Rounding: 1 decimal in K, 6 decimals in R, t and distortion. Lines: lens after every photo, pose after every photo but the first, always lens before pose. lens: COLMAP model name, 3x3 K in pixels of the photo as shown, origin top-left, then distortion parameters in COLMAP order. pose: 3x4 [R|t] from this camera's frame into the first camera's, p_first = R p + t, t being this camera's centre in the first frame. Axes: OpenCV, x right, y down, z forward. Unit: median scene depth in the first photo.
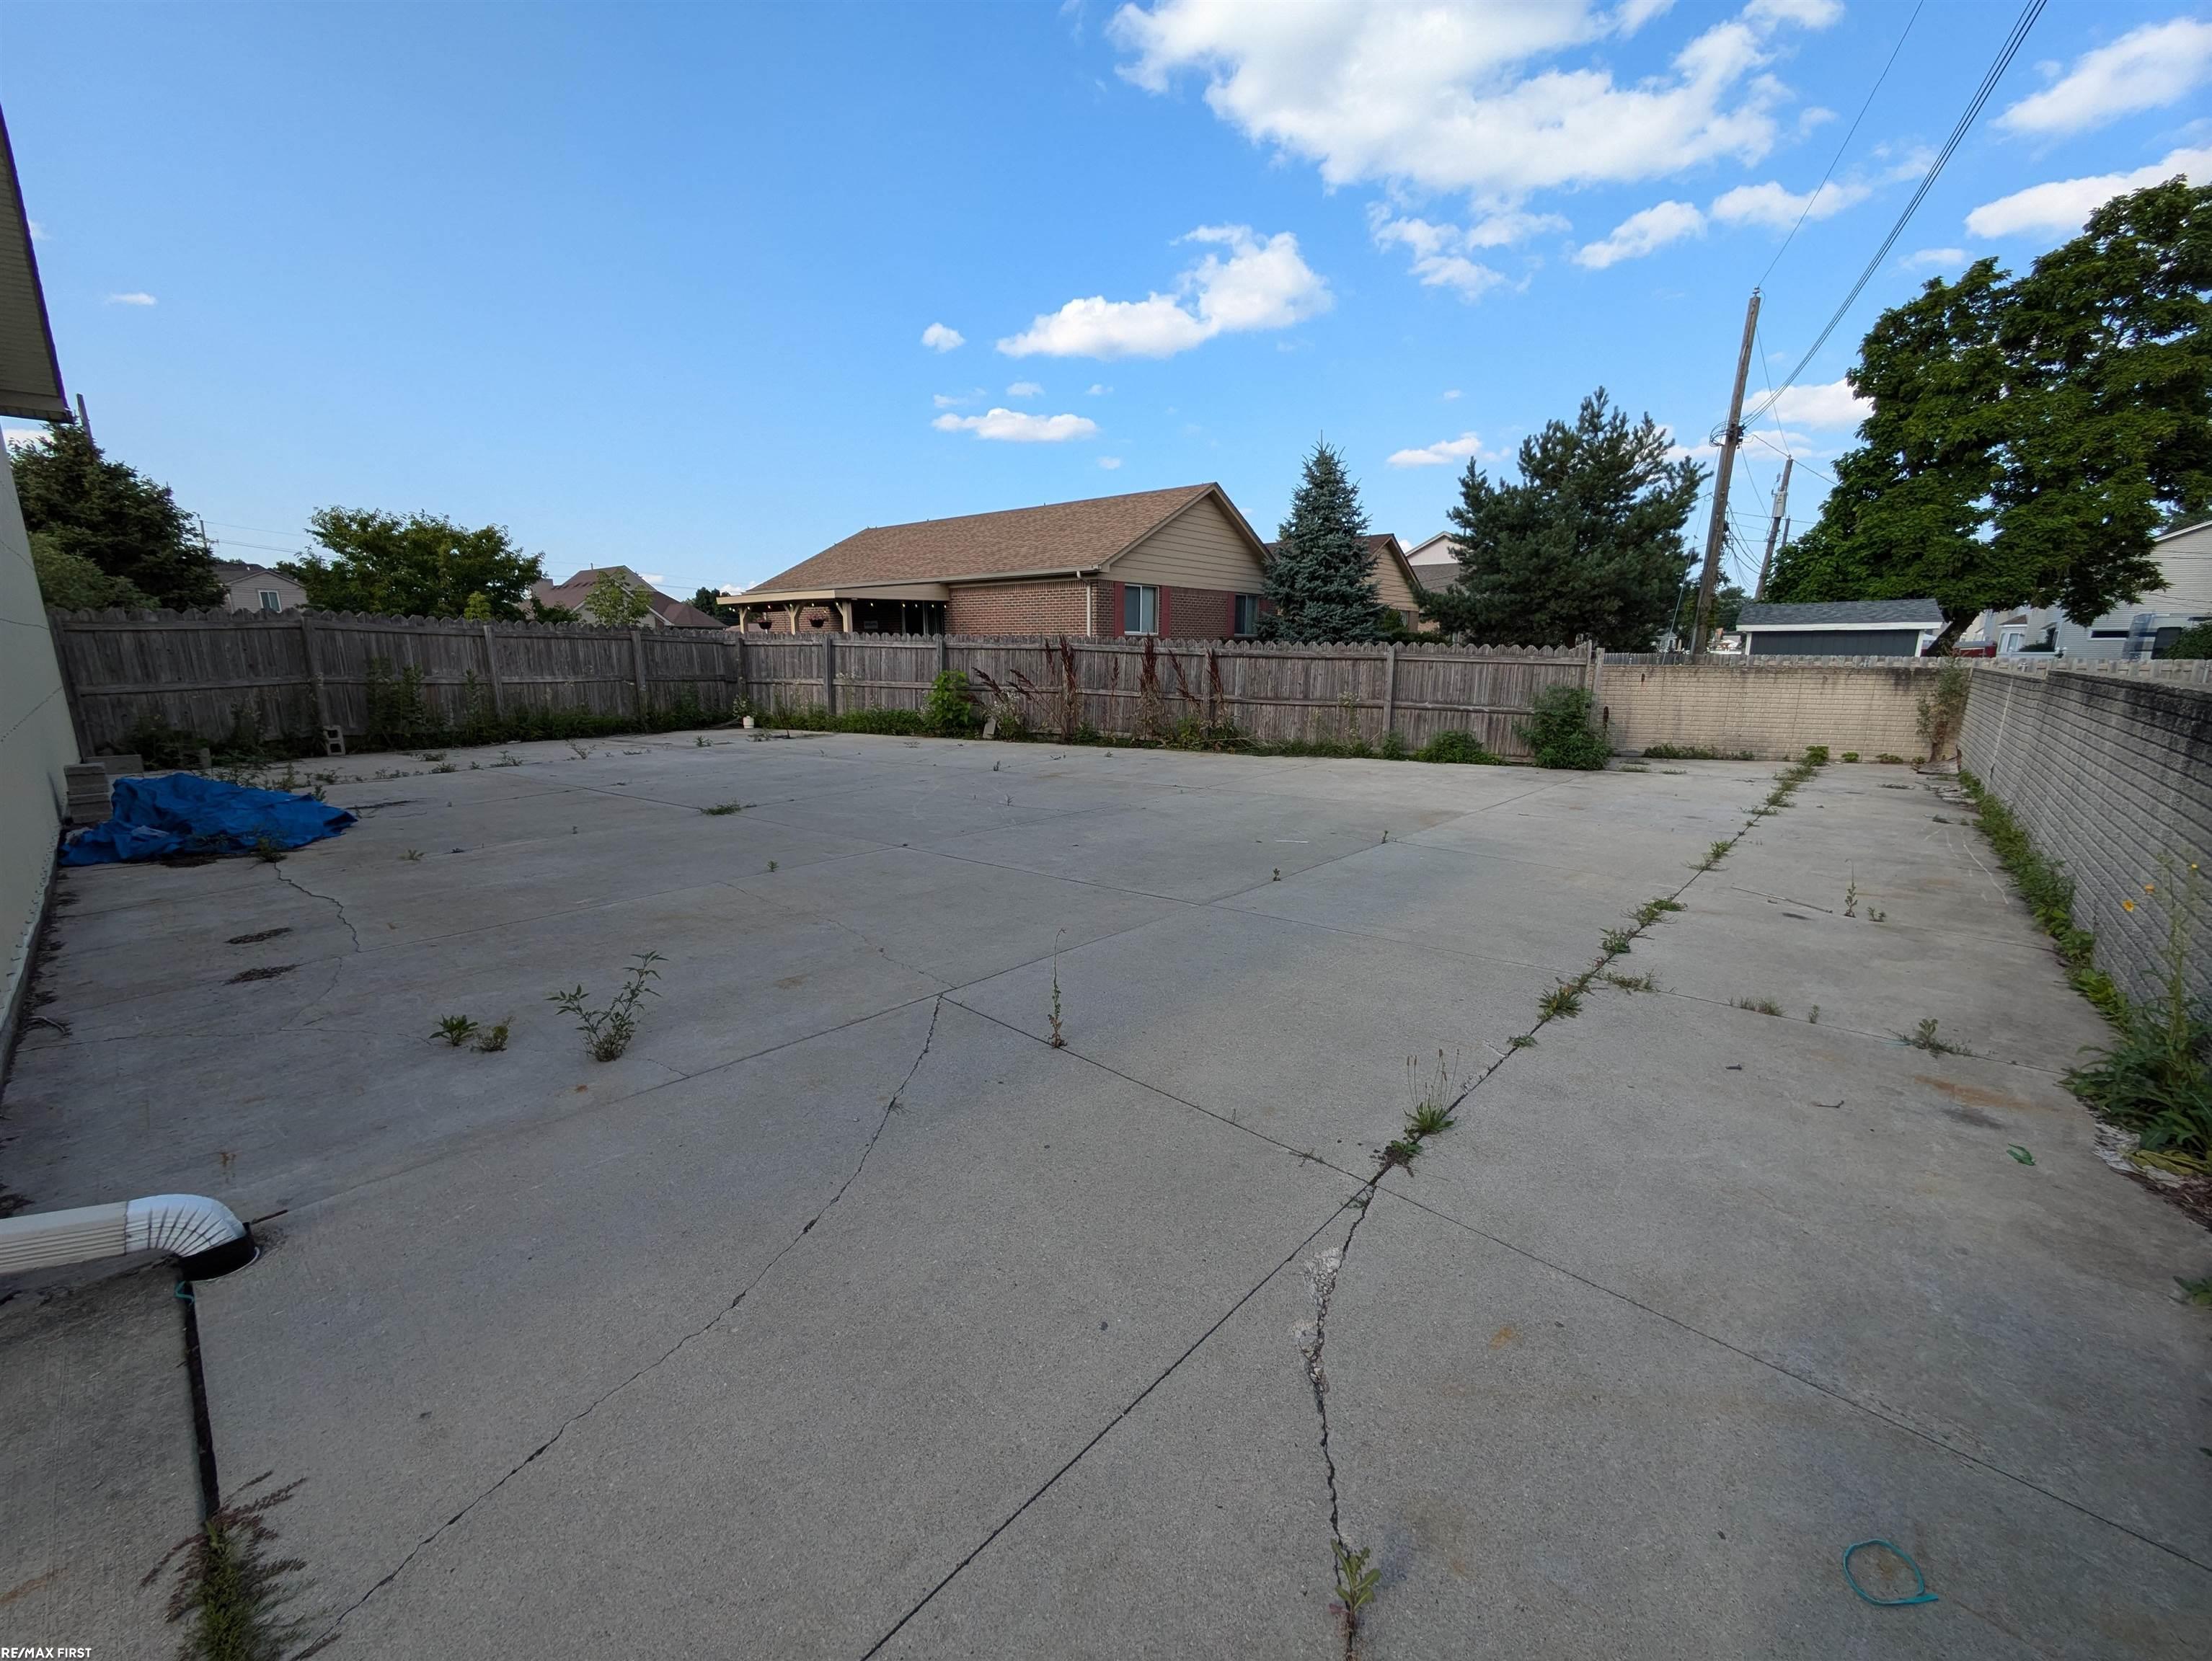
lens RADIAL K [[883.7, 0, 1096.5], [0, 883.7, 829.6], [0, 0, 1]] dist [-0.002941, 0.004370]
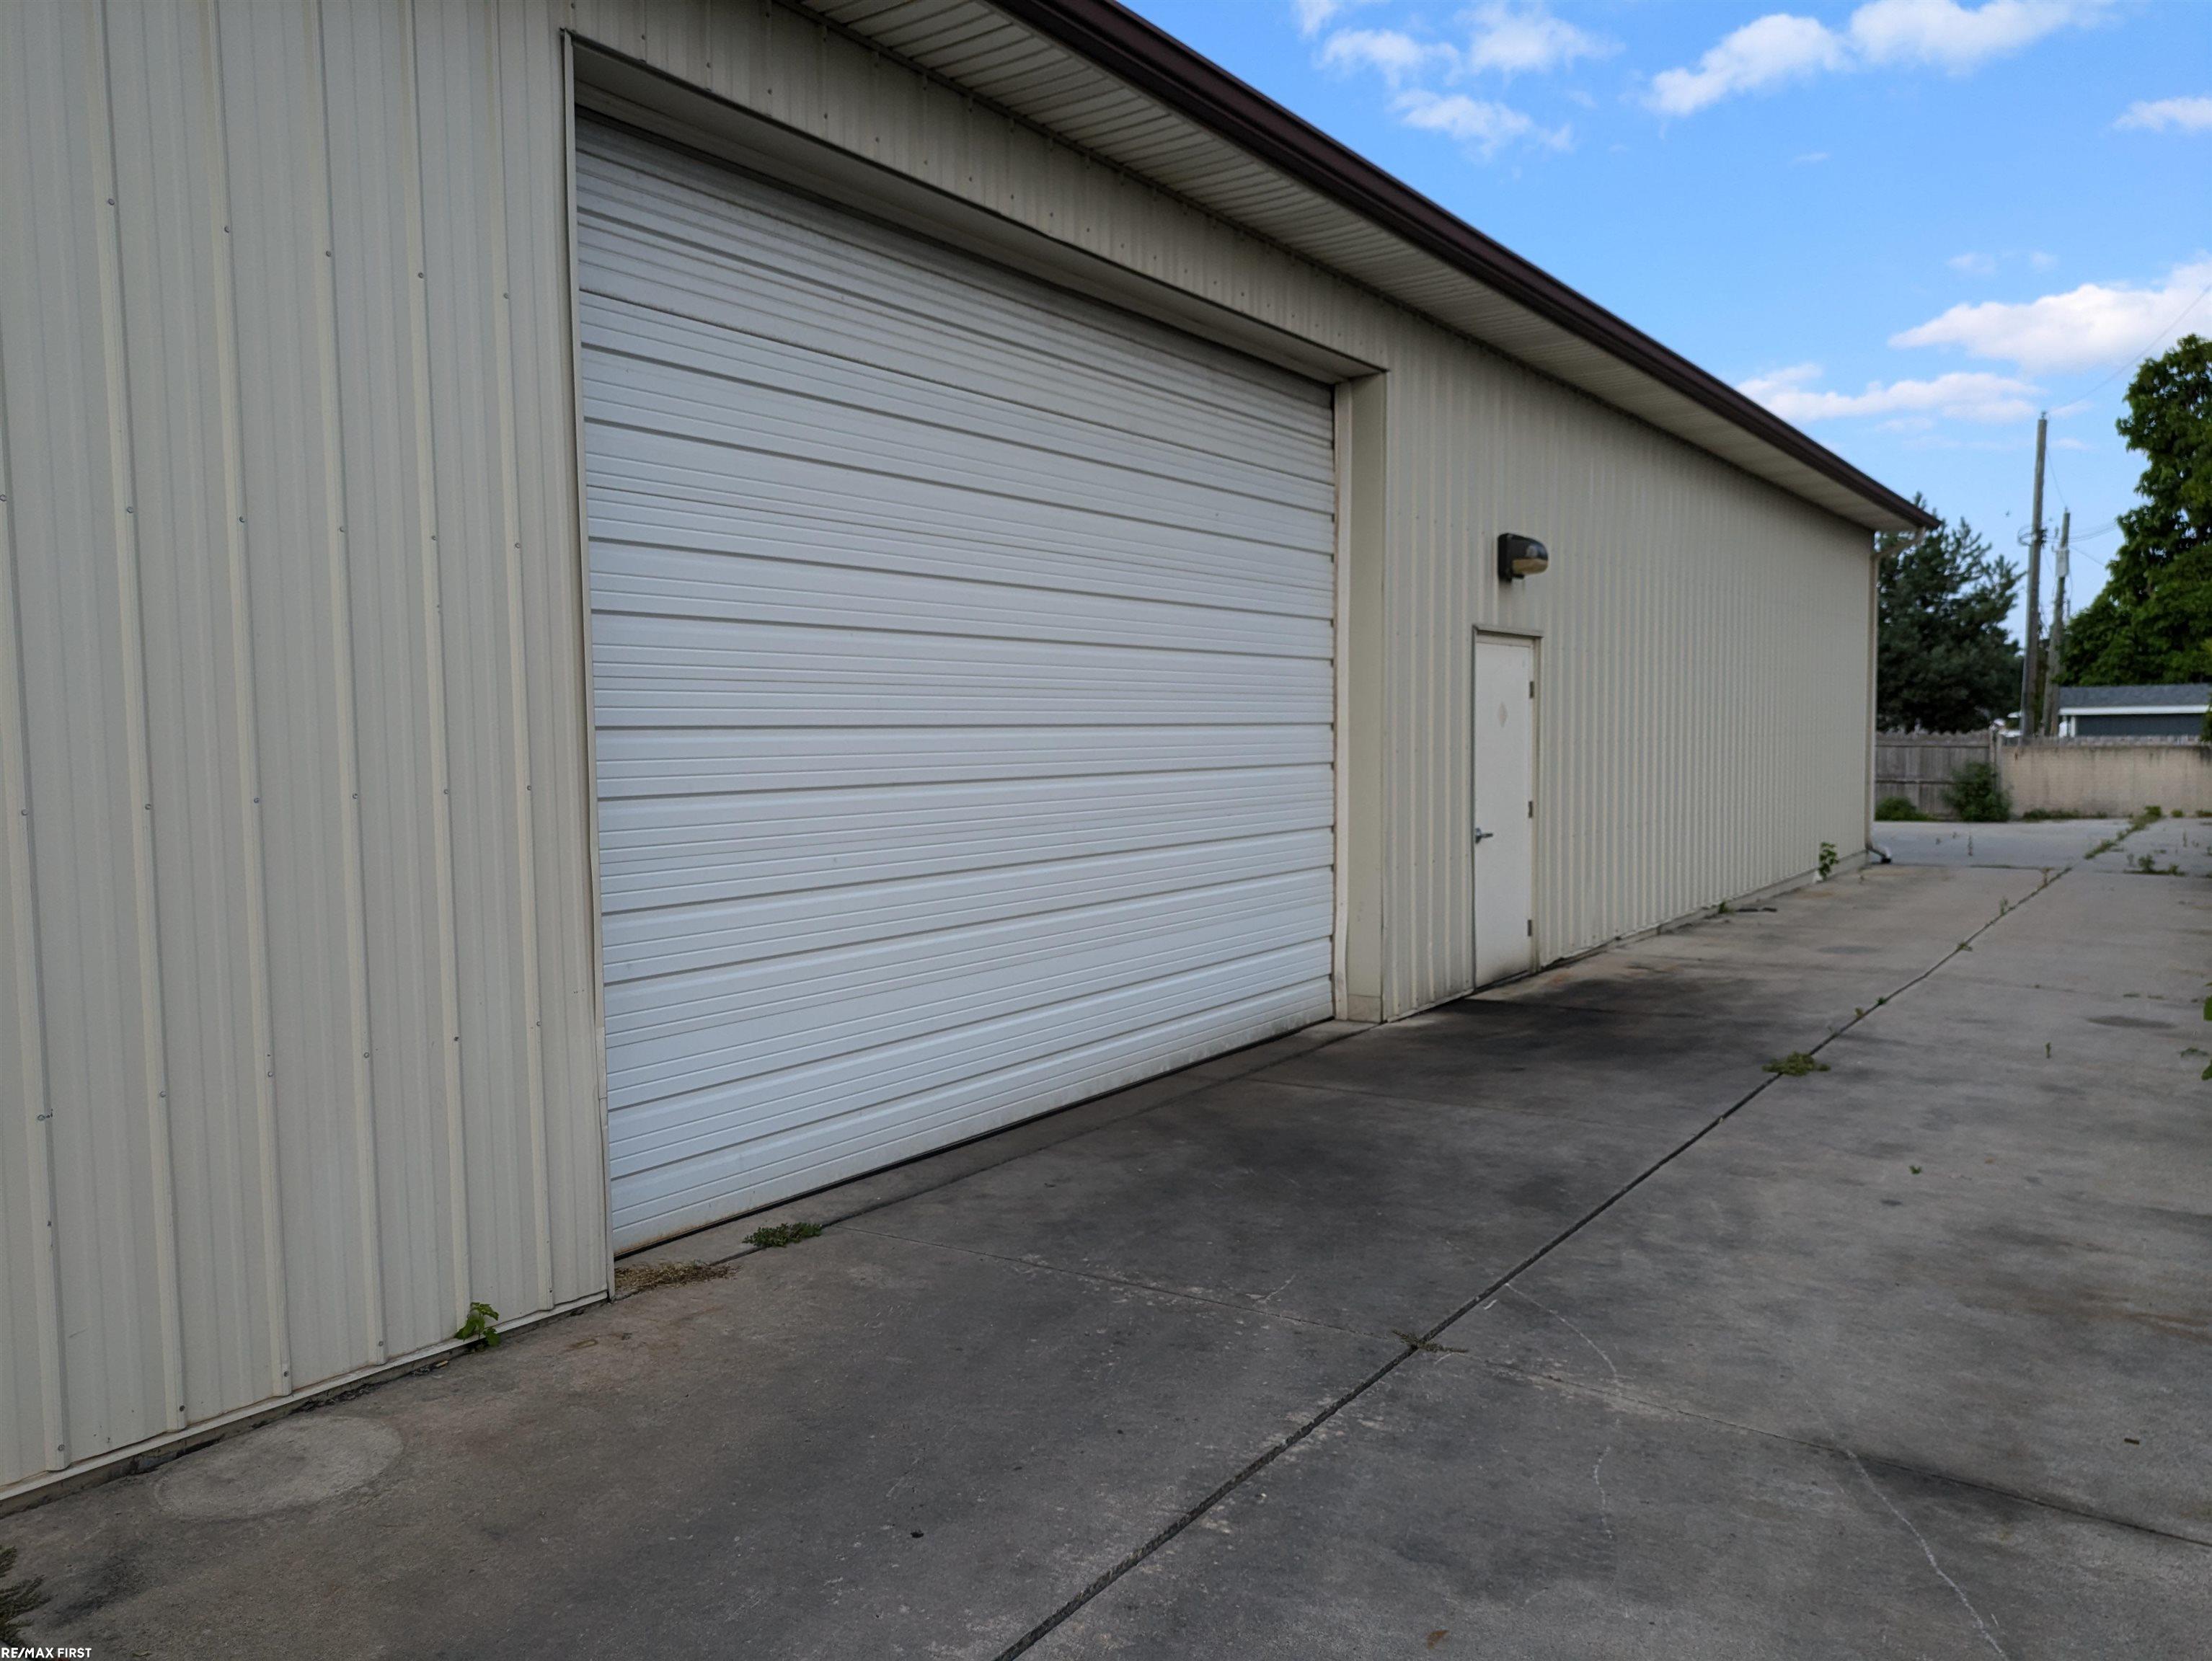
lens RADIAL K [[1616.1, 0, 1106.0], [0, 1616.1, 830.5], [0, 0, 1]] dist [0.046158, -0.036894]
pose [[0.991802, -0.019947, 0.126215, -0.676670], [0.037878, 0.989240, -0.141315, 0.149548], [-0.122038, 0.144937, 0.981886, -0.779524]]
